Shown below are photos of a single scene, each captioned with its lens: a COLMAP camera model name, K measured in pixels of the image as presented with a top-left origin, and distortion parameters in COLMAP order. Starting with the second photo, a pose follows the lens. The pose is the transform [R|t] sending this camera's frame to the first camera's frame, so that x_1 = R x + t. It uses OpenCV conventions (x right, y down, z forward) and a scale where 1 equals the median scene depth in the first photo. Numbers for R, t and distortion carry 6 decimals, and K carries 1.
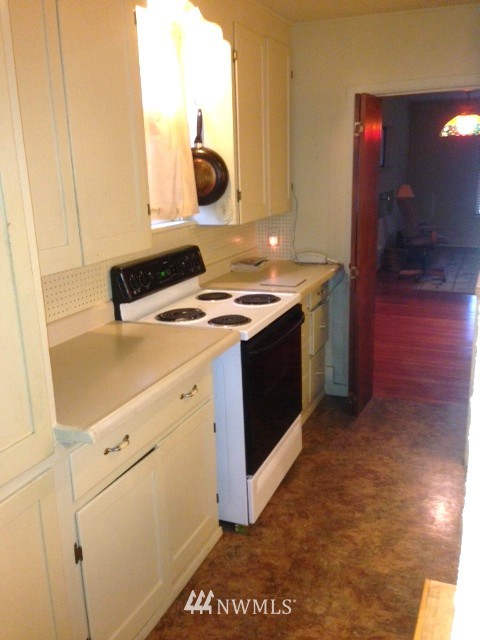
lens RADIAL K [[603.6, 0, 240.3], [0, 603.6, 327.4], [0, 0, 1]] dist [0.001207, -0.004253]
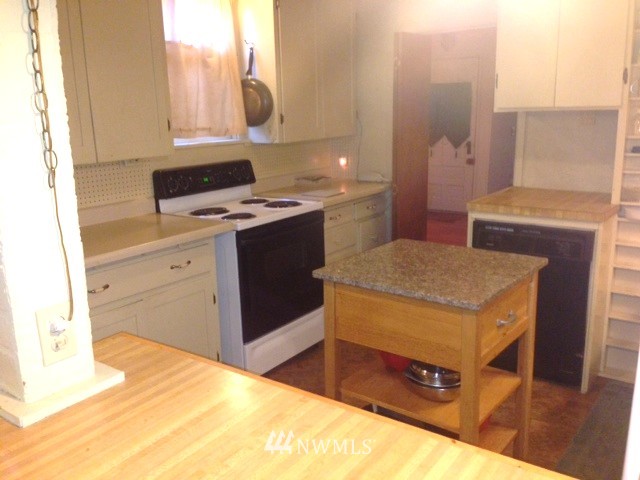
lens RADIAL K [[596.3, 0, 320.0], [0, 596.3, 240.0], [0, 0, 1]] dist [0.101585, -0.119086]
pose [[0.977774, 0.054994, -0.202322, 0.335286], [-0.061500, 0.997768, -0.026009, 0.049363], [0.200440, 0.037874, 0.978974, -0.147201]]
